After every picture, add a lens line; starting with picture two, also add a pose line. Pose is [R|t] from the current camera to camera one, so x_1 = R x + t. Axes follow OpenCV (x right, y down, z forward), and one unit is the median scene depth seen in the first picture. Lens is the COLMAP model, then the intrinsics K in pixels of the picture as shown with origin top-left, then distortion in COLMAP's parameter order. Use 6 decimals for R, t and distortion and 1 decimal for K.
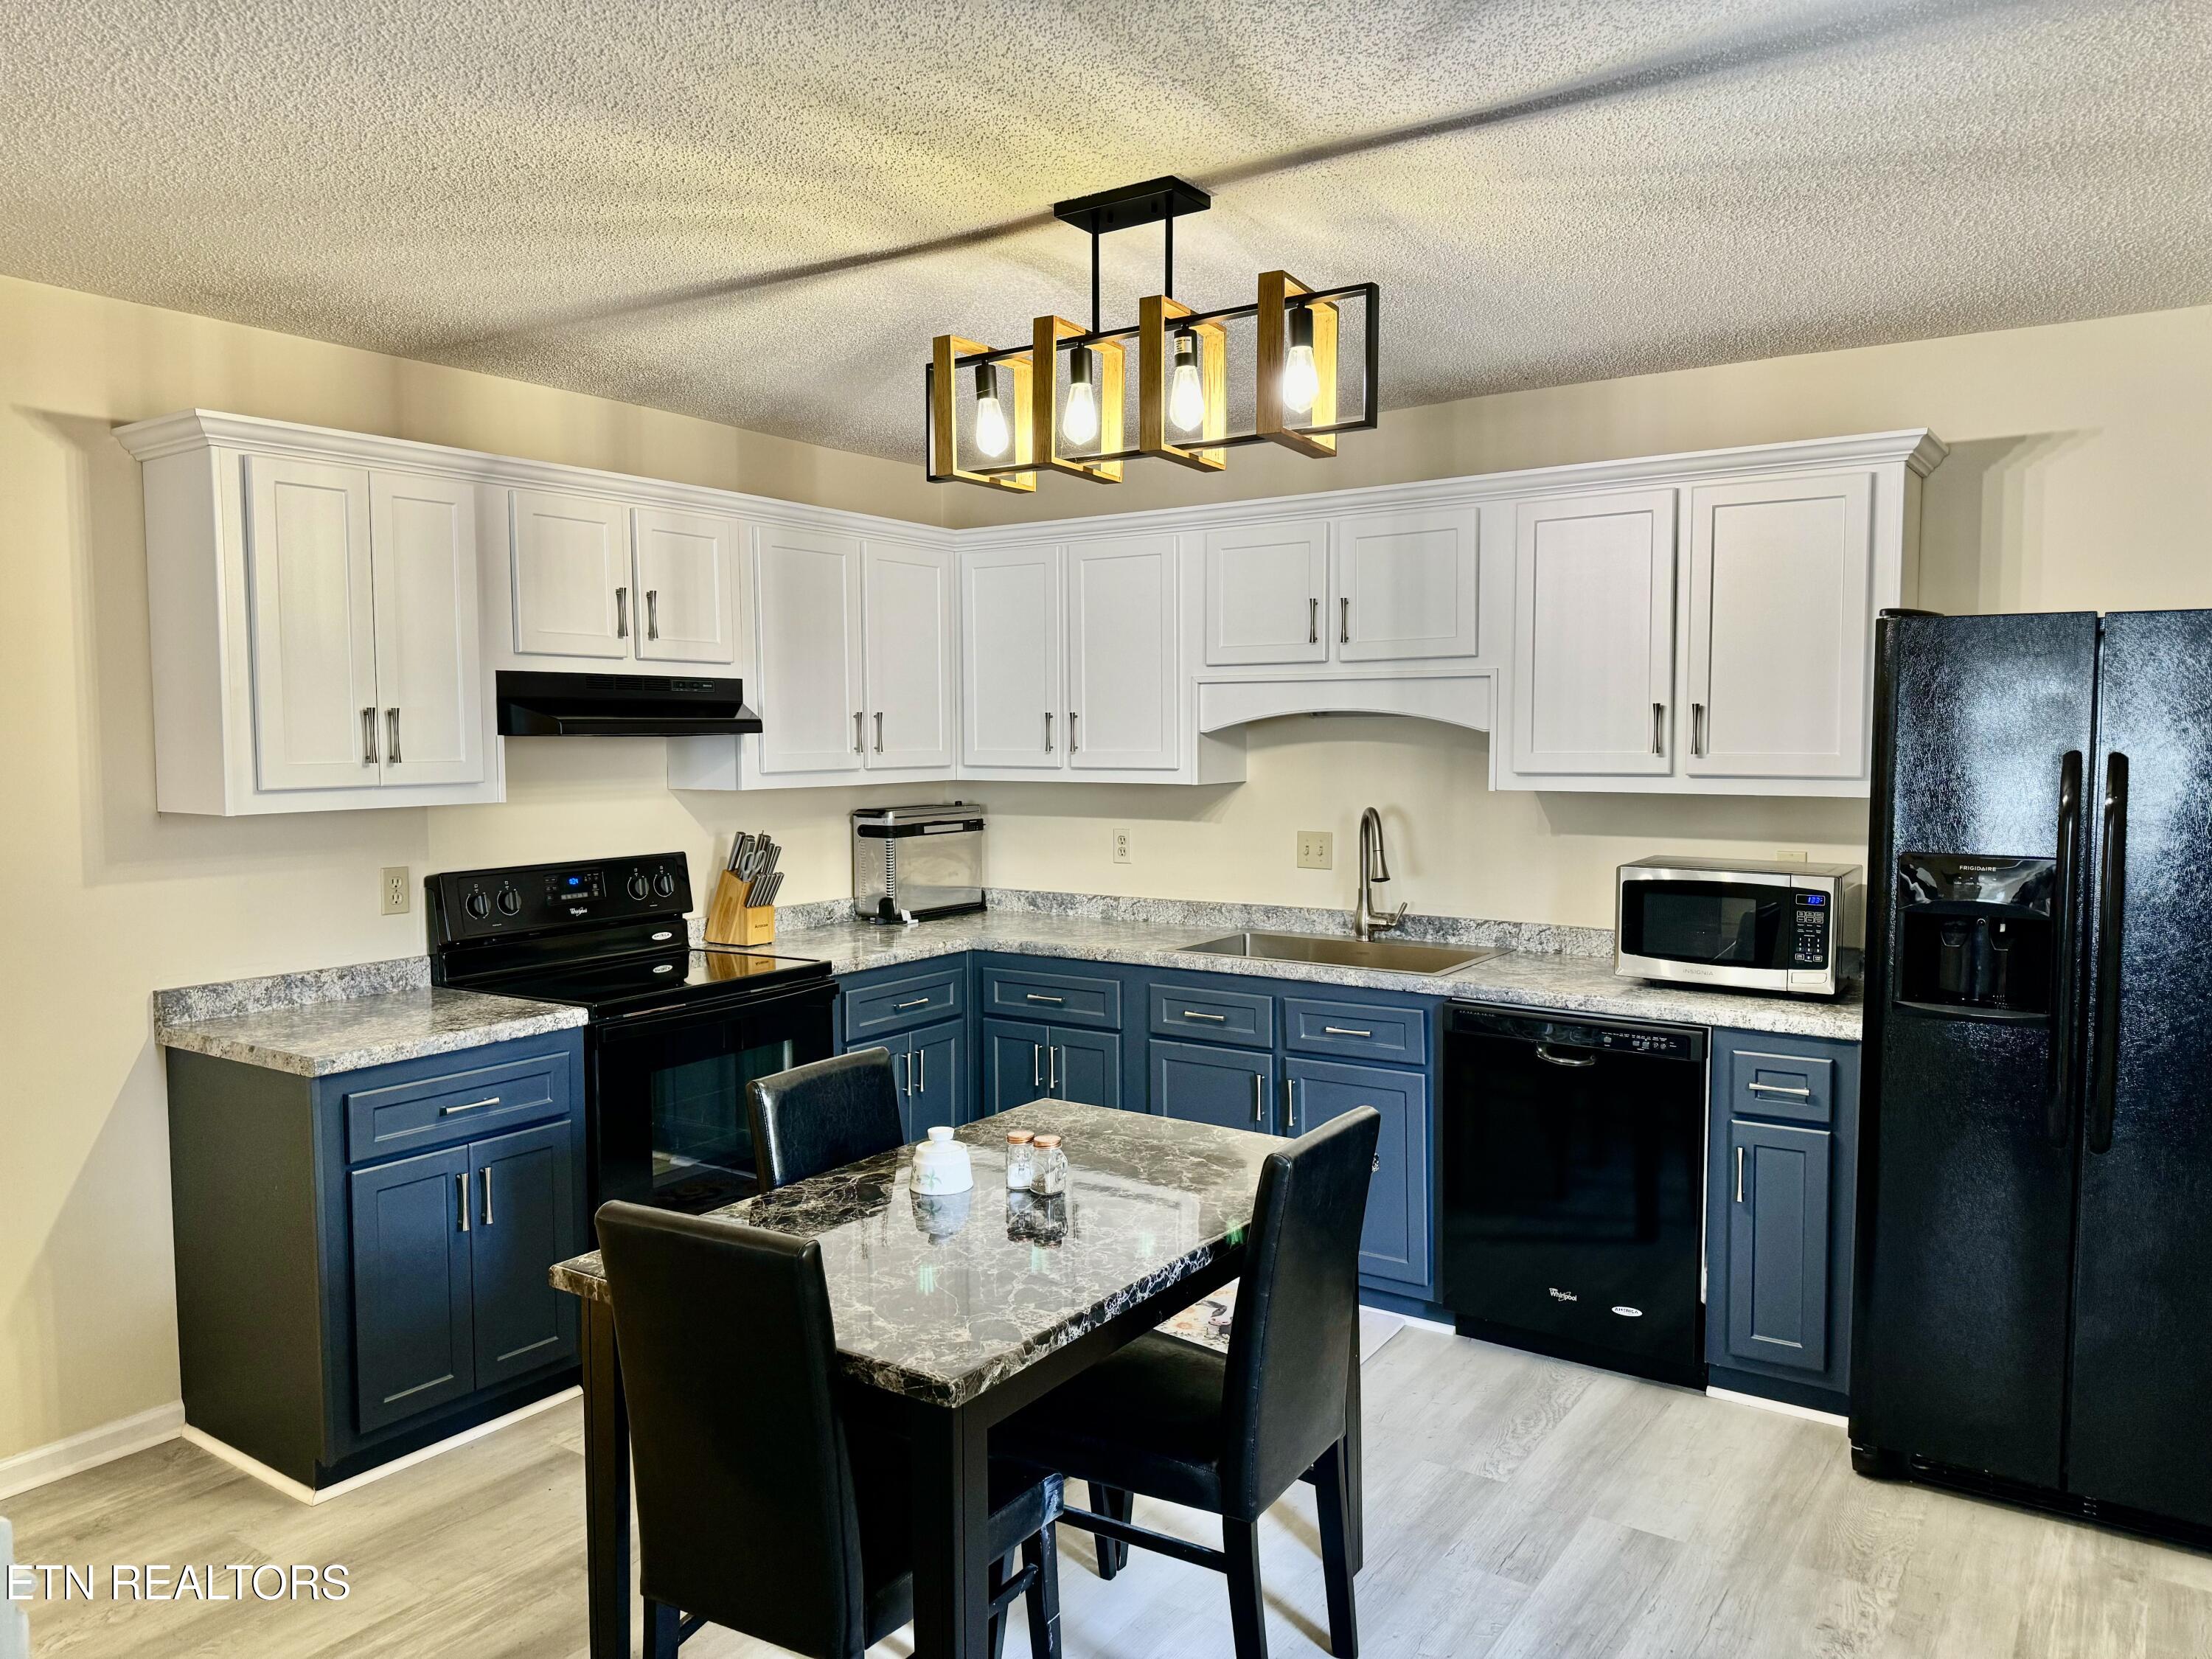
lens RADIAL K [[1543.3, 0, 1104.8], [0, 1543.3, 826.1], [0, 0, 1]] dist [0.121415, -0.181153]
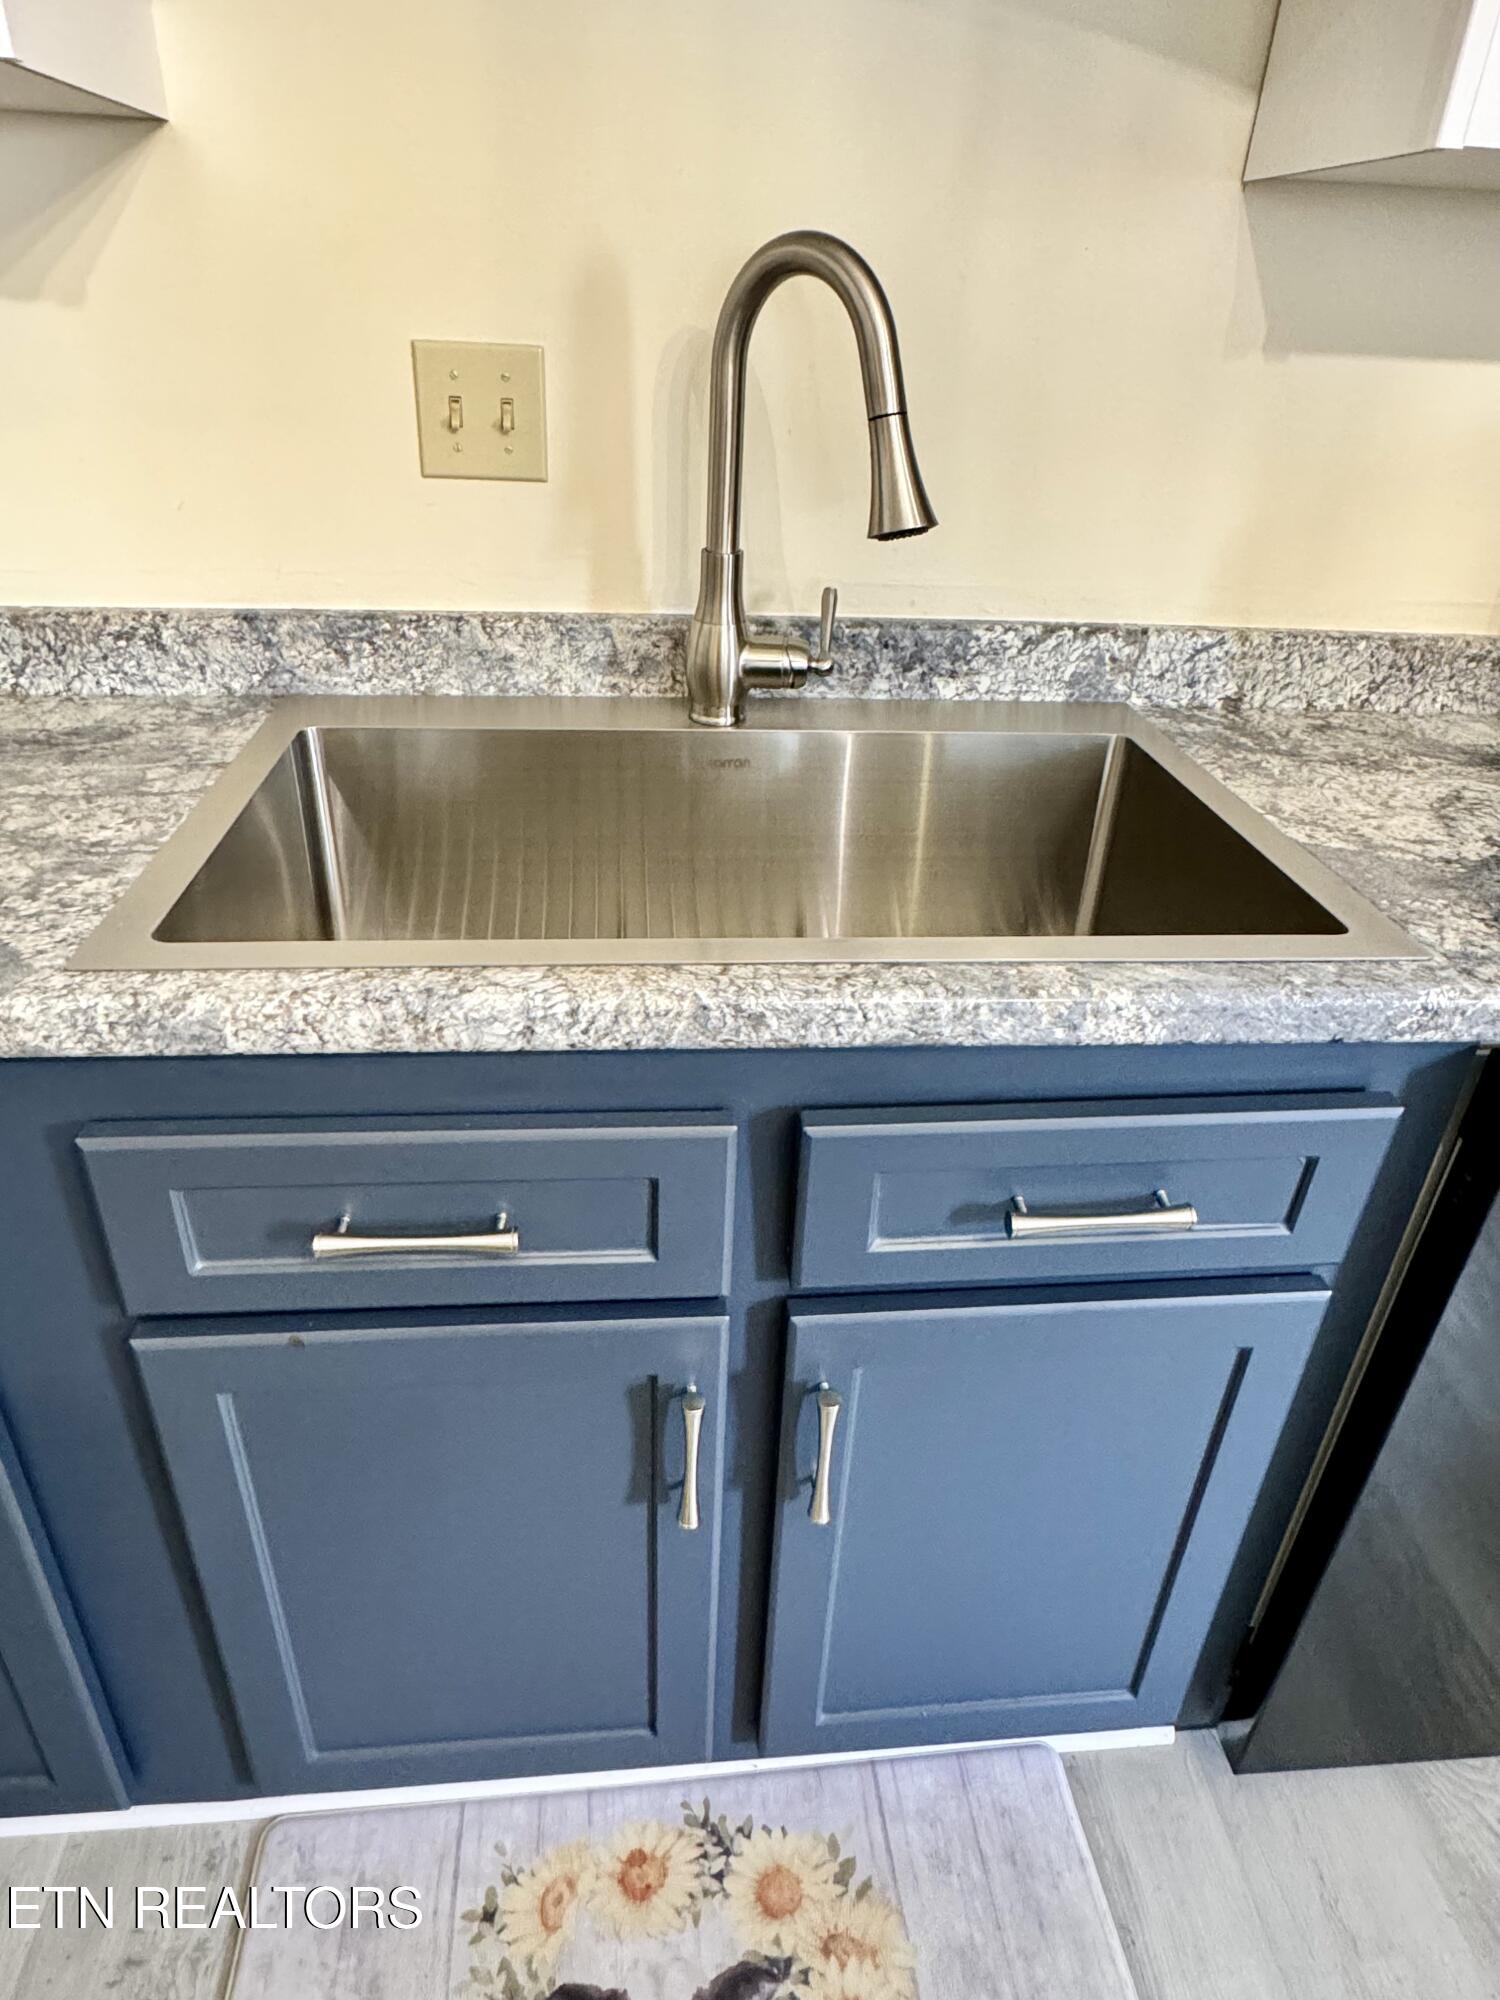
lens RADIAL K [[1237.9, 0, 747.2], [0, 1237.9, 985.0], [0, 0, 1]] dist [-0.001095, 0.000713]
pose [[0.773002, -0.276787, 0.570839, 0.011393], [-0.003419, 0.897973, 0.440036, 0.012194], [-0.634394, -0.342101, 0.693189, 0.986585]]
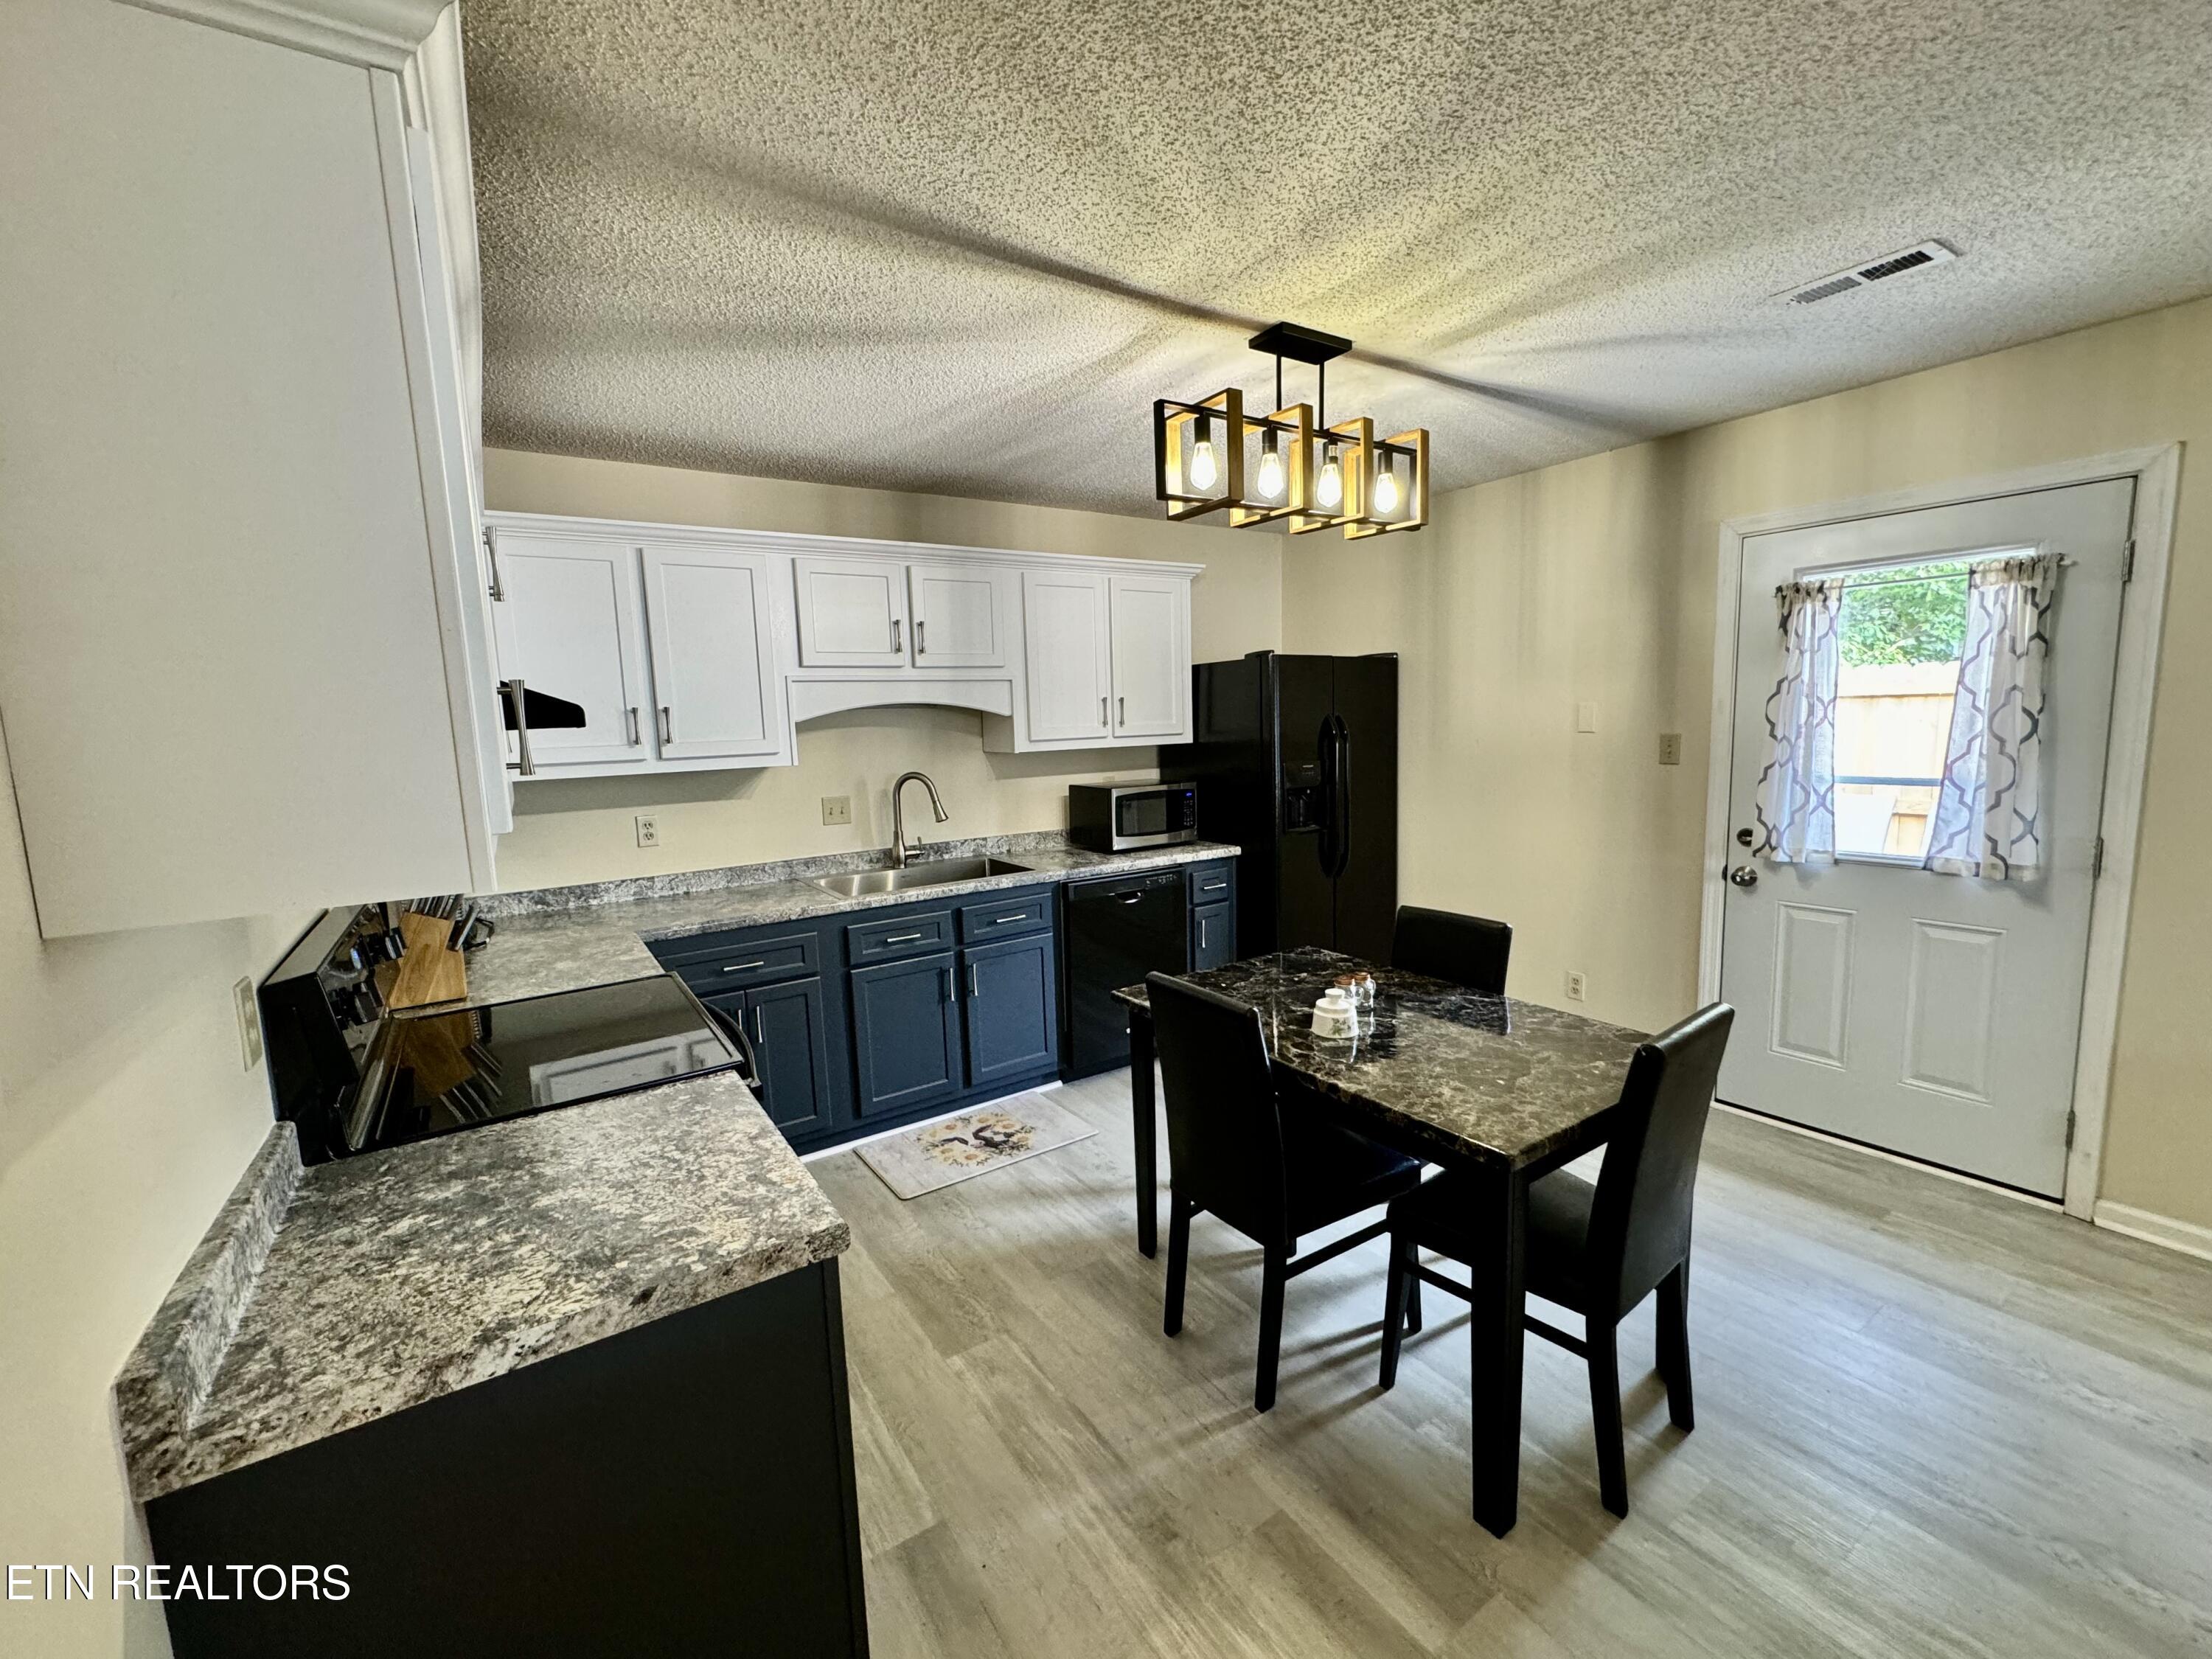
lens RADIAL K [[921.6, 0, 1106.0], [0, 921.6, 829.5], [0, 0, 1]] dist [-0.001177, 0.000337]
pose [[0.372350, -0.123934, 0.919780, -0.657881], [0.089787, 0.991206, 0.097211, -0.031682], [-0.923739, 0.046388, 0.380203, 0.625307]]
